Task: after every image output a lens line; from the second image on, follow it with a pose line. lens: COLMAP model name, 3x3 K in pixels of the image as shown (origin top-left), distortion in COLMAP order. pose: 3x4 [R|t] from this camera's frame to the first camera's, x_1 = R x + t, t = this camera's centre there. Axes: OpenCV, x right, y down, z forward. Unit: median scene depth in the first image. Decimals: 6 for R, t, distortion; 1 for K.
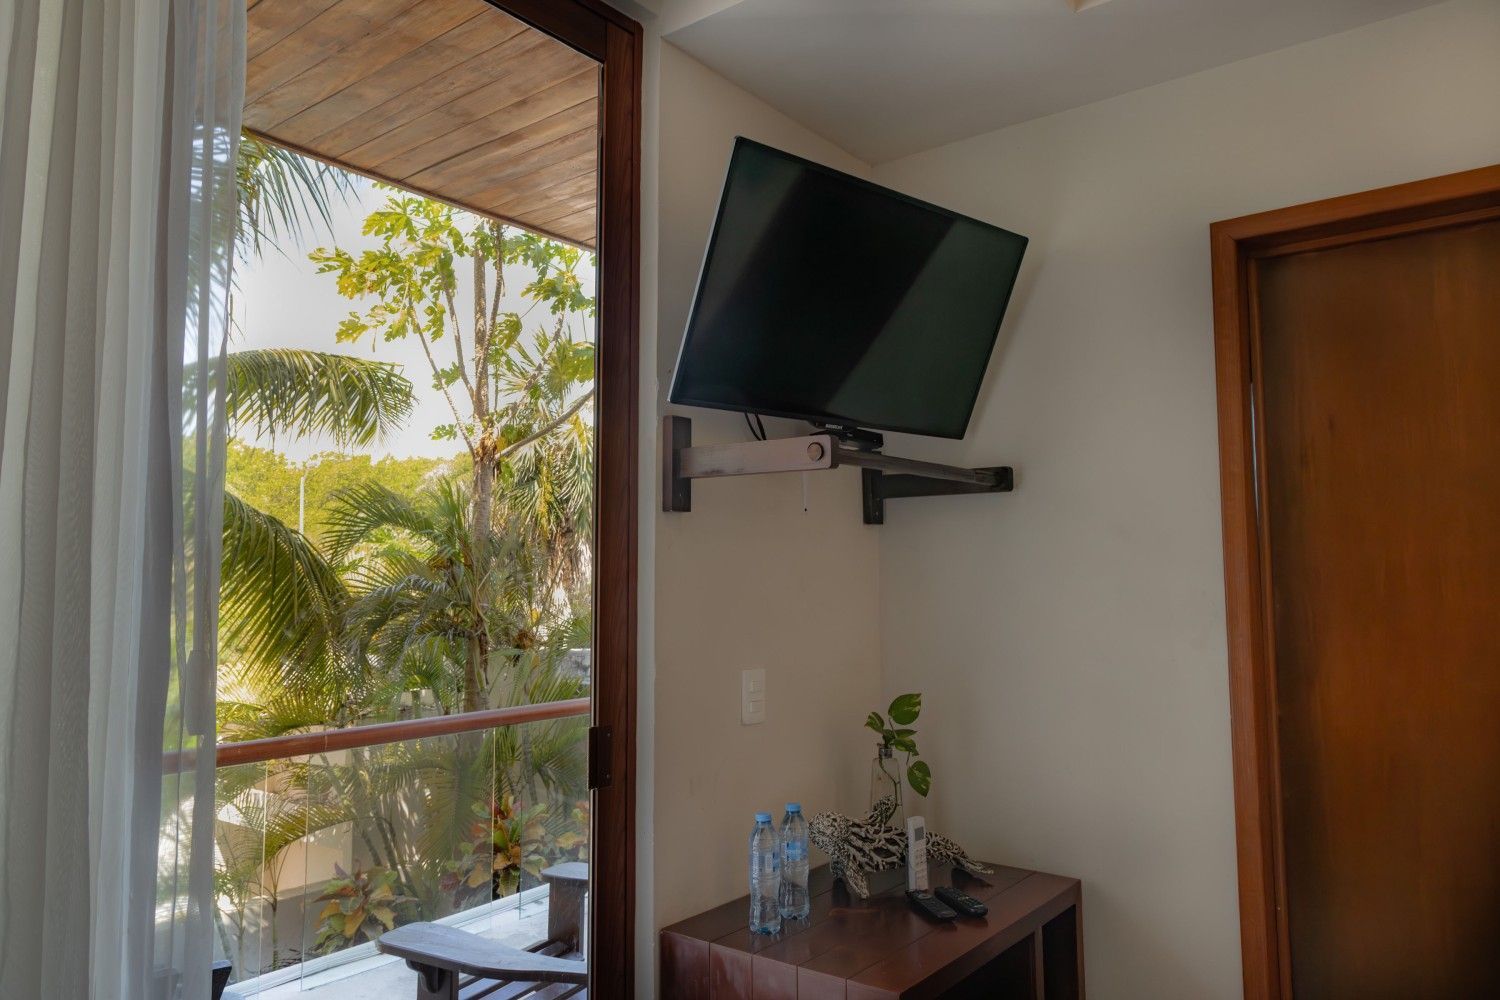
lens RADIAL K [[1006.4, 0, 750.6], [0, 1006.4, 488.5], [0, 0, 1]] dist [0.006527, 0.001580]
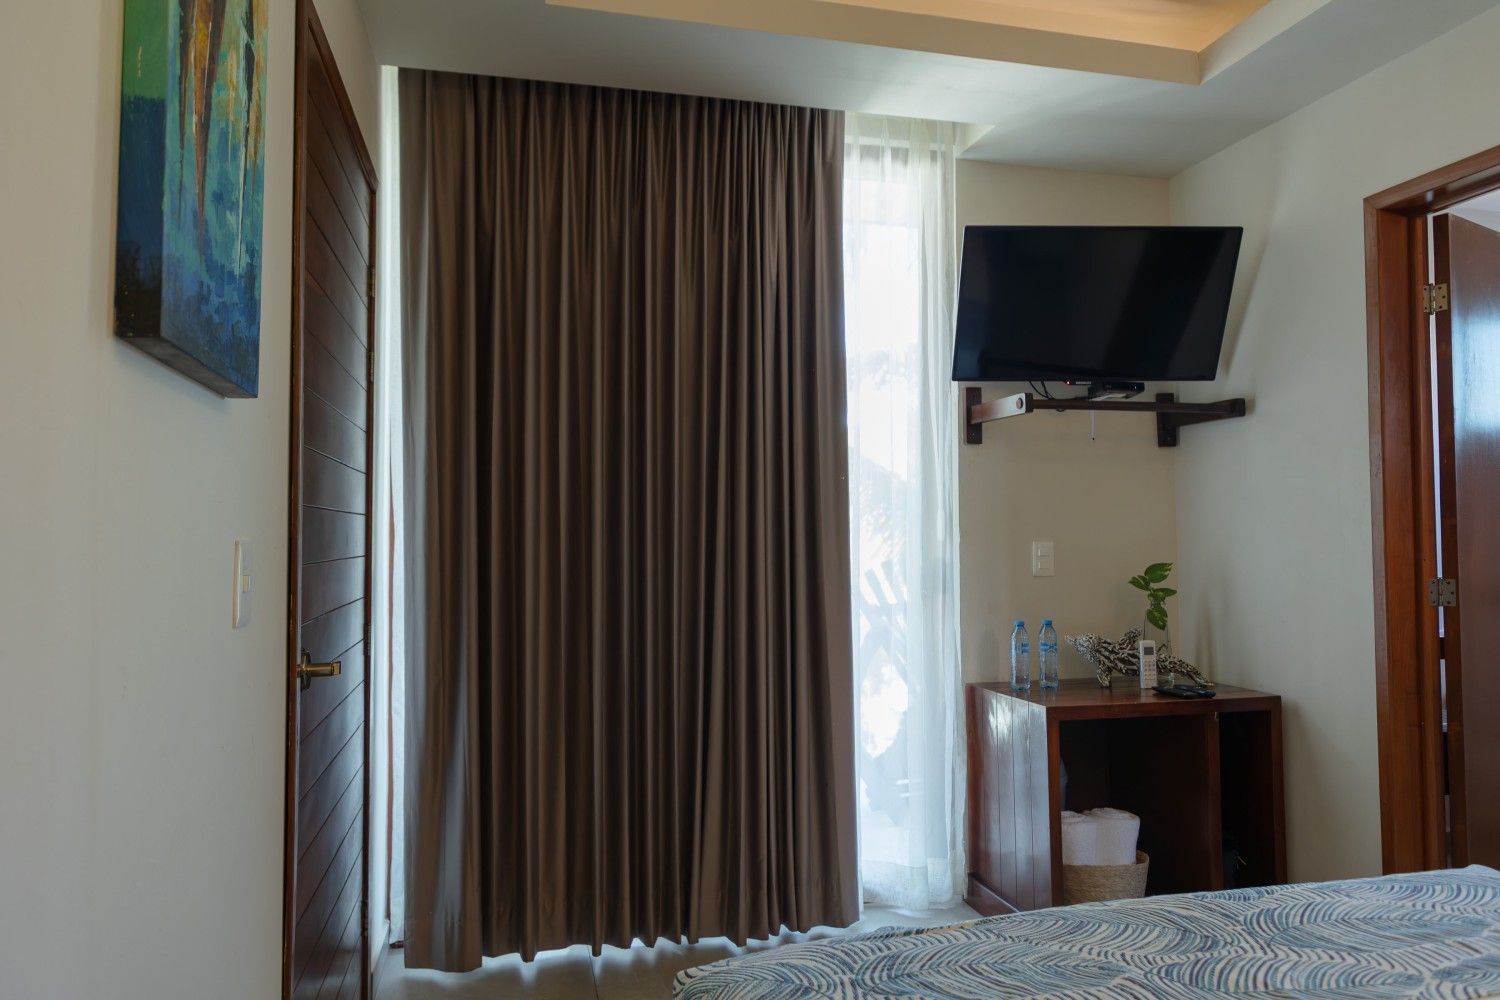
lens RADIAL K [[1006.4, 0, 751.4], [0, 1006.4, 502.9], [0, 0, 1]] dist [0.006527, 0.001580]
pose [[0.785354, -0.018047, -0.618784, 0.632032], [0.053703, 0.997793, 0.039059, 0.033589], [0.616713, -0.063906, 0.784590, -0.520227]]
